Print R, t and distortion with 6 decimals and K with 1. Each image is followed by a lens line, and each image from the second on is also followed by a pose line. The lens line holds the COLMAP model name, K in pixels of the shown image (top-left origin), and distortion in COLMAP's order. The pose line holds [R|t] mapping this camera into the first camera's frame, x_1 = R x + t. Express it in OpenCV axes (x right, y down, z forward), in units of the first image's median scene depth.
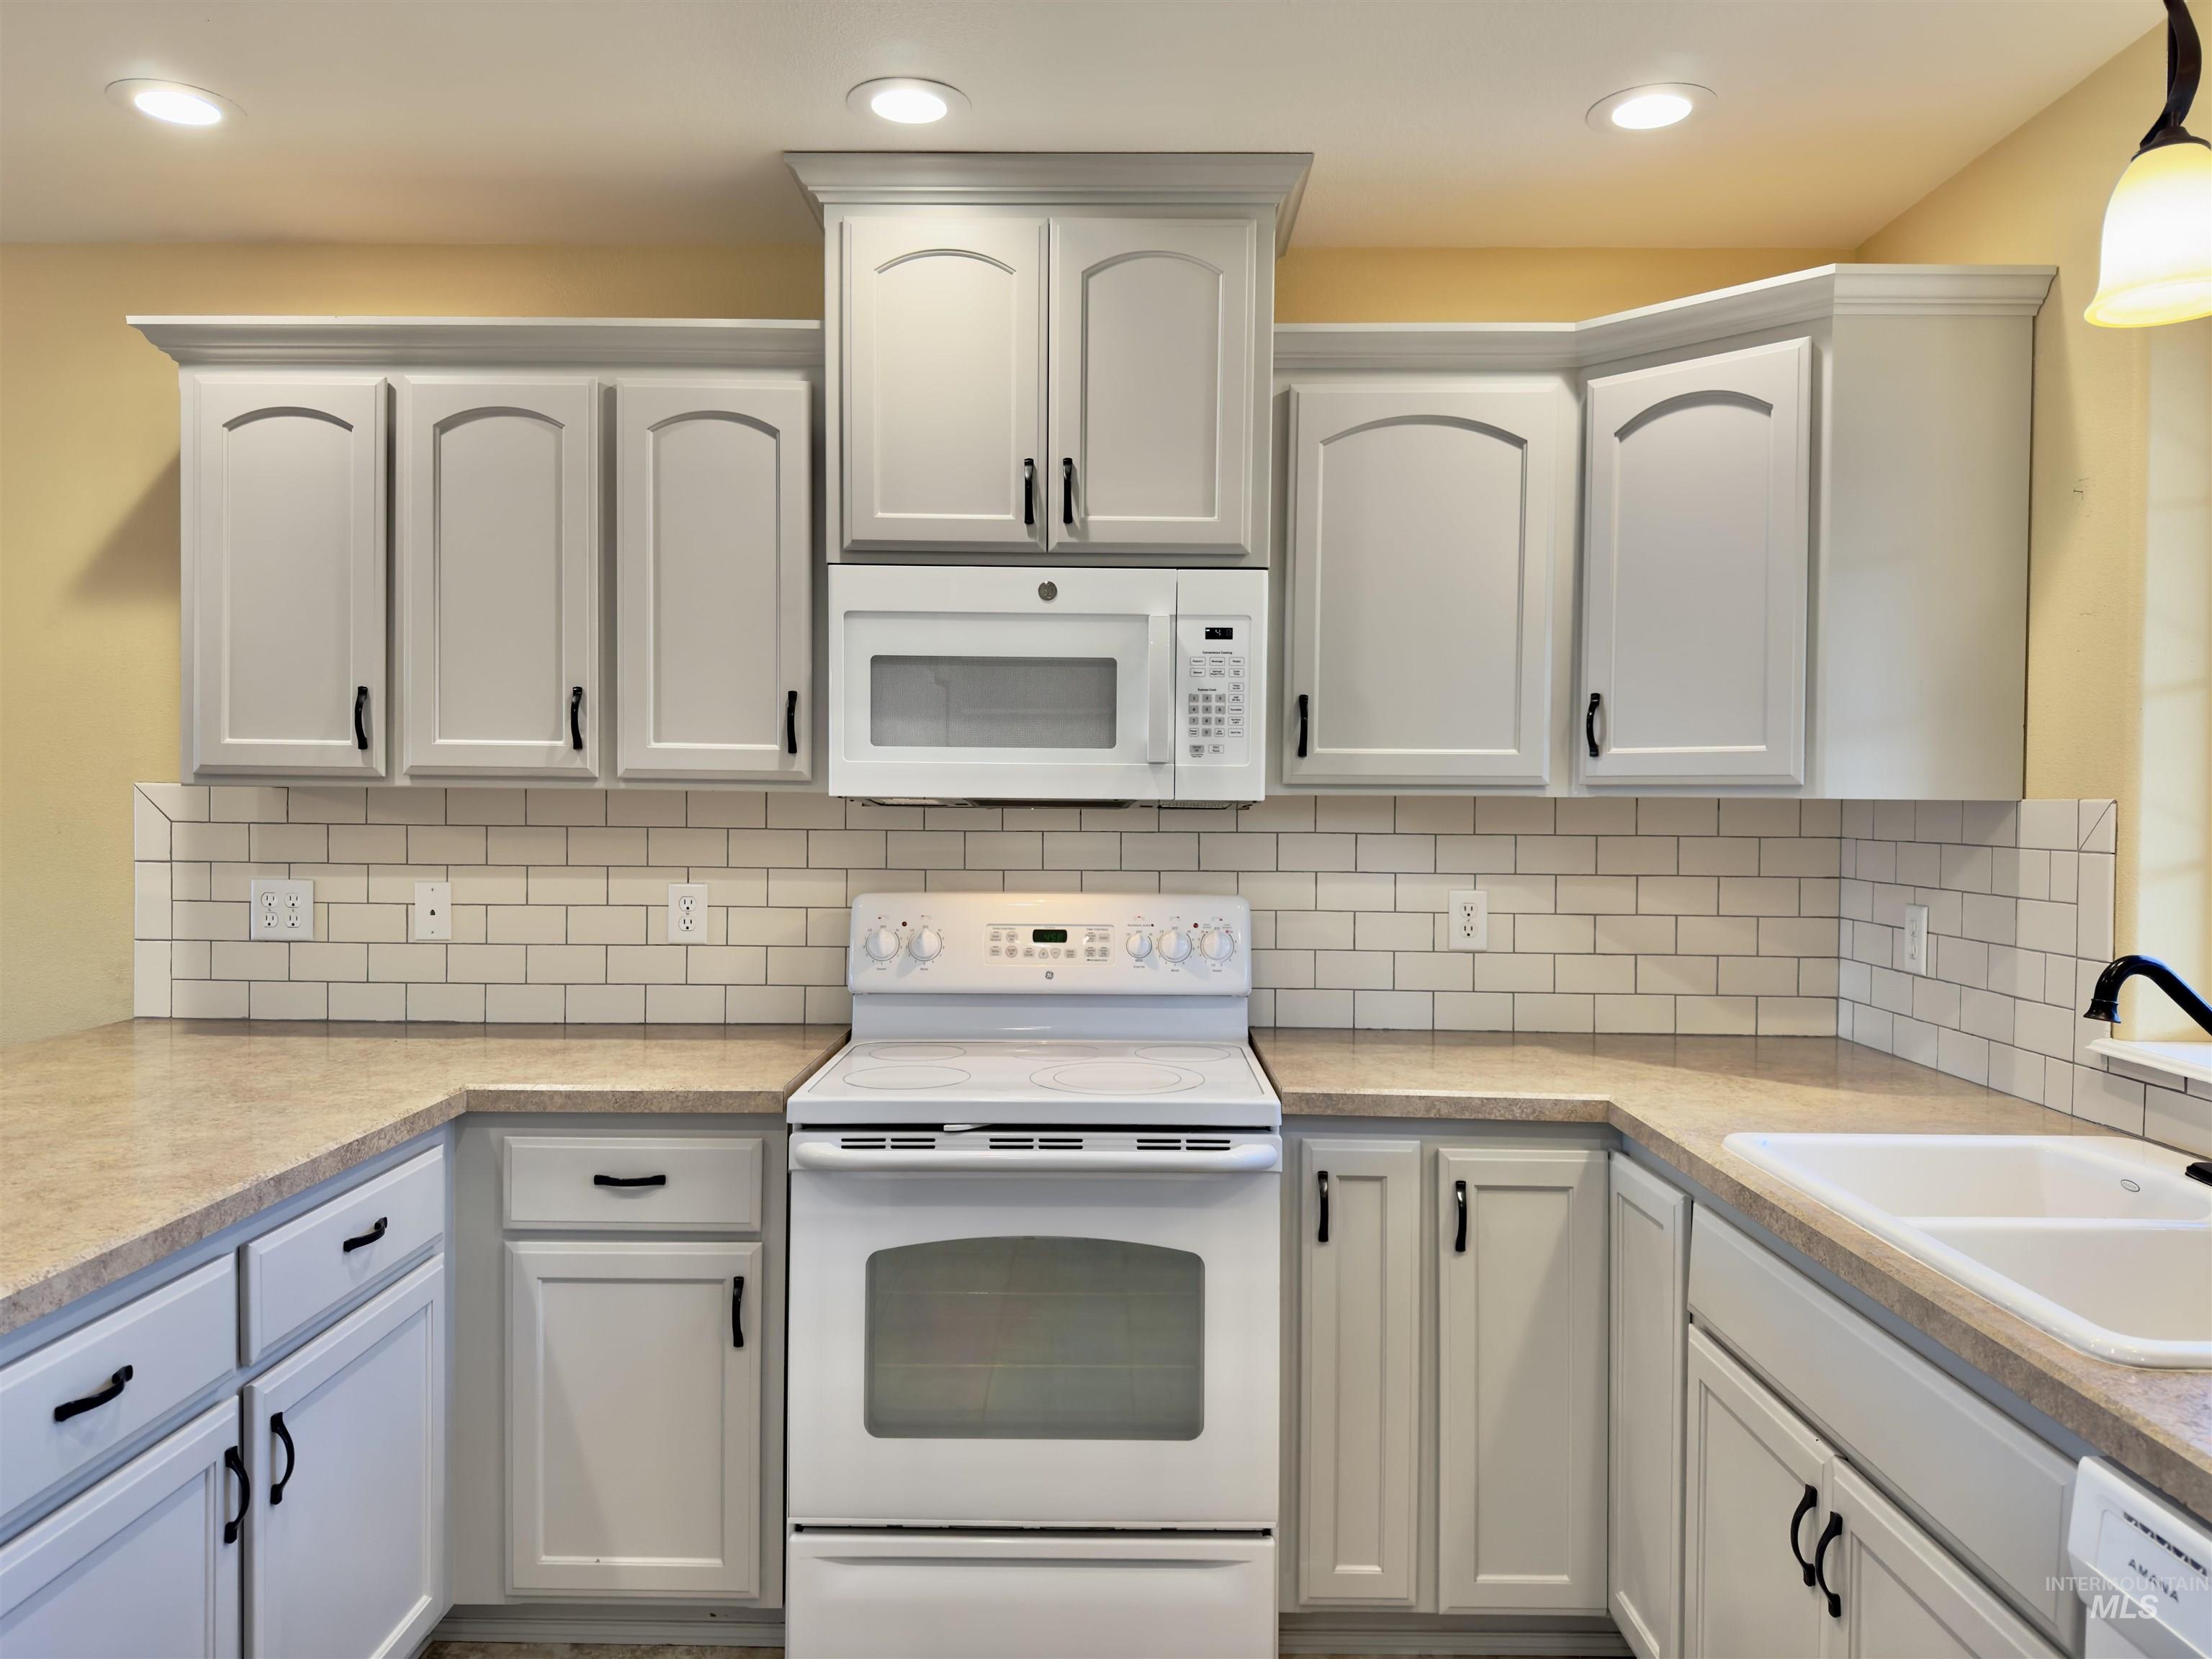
lens RADIAL K [[1555.0, 0, 1119.0], [0, 1555.0, 833.9], [0, 0, 1]] dist [0.068035, -0.084603]
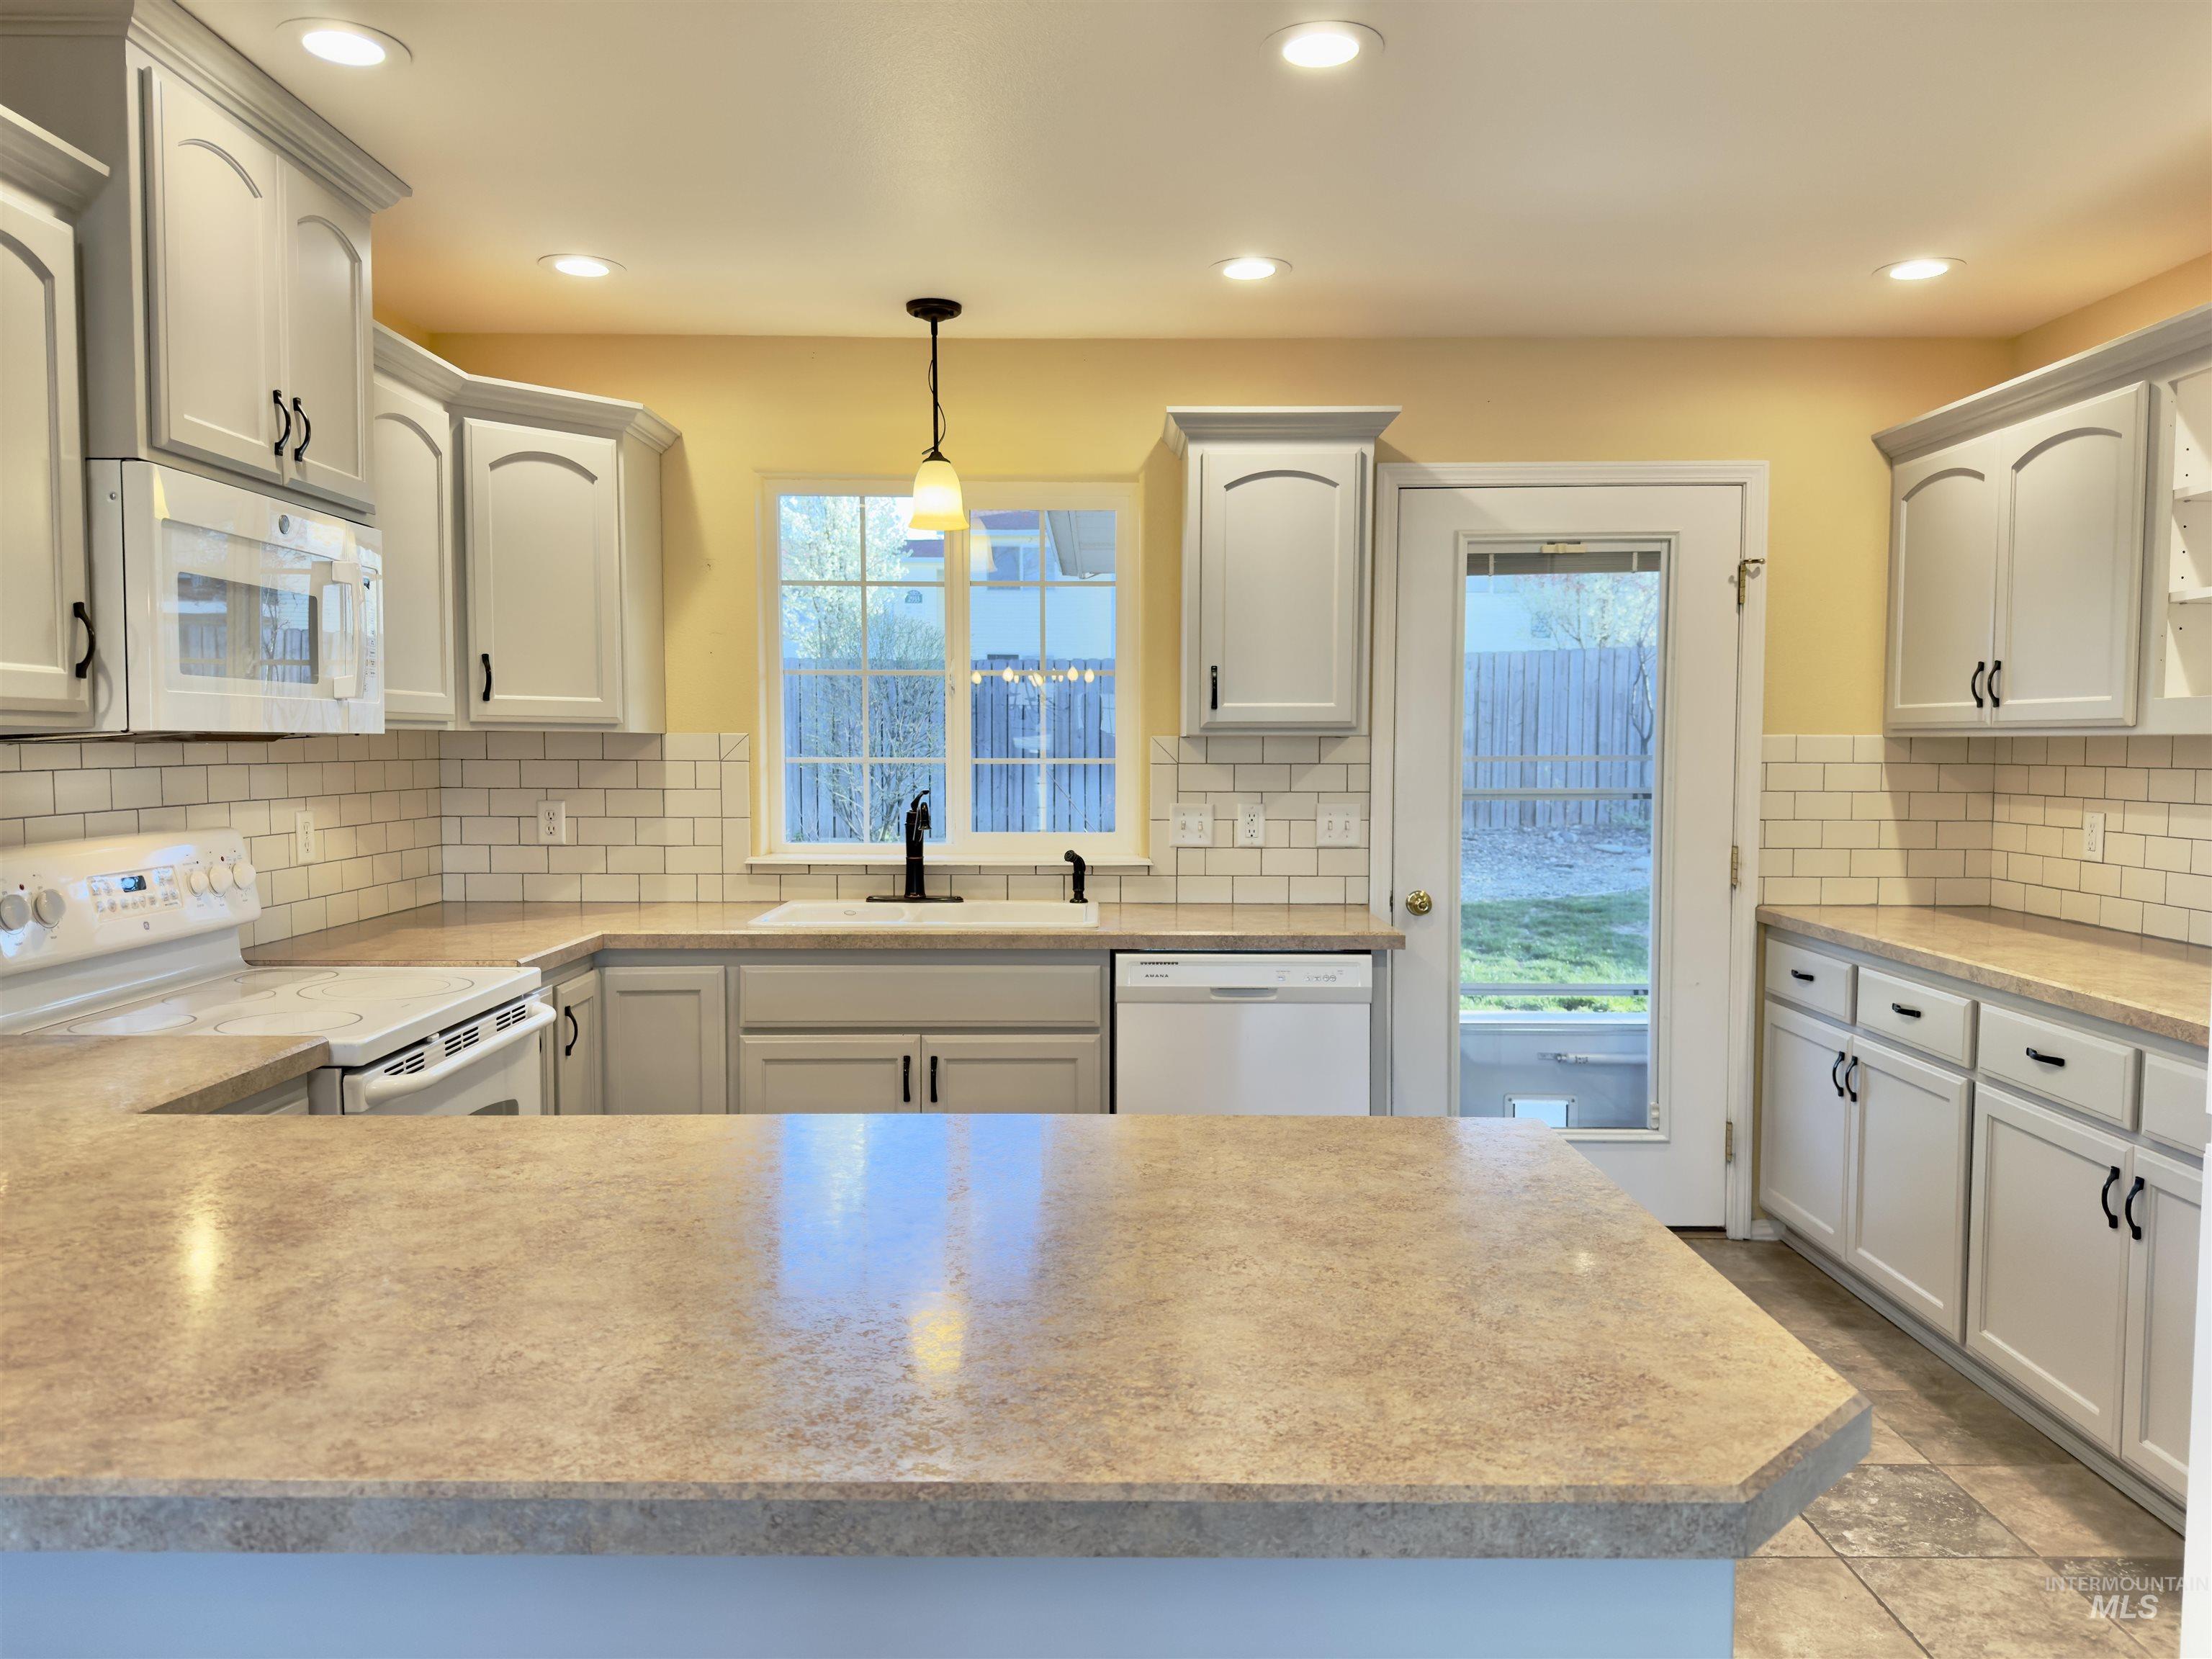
lens RADIAL K [[1555.0, 0, 1120.8], [0, 1555.0, 846.8], [0, 0, 1]] dist [0.068035, -0.084603]
pose [[-0.027099, -0.076377, 0.996711, -1.079563], [0.020072, 0.996834, 0.076932, -0.016980], [-0.999431, 0.022091, -0.025481, 0.492517]]
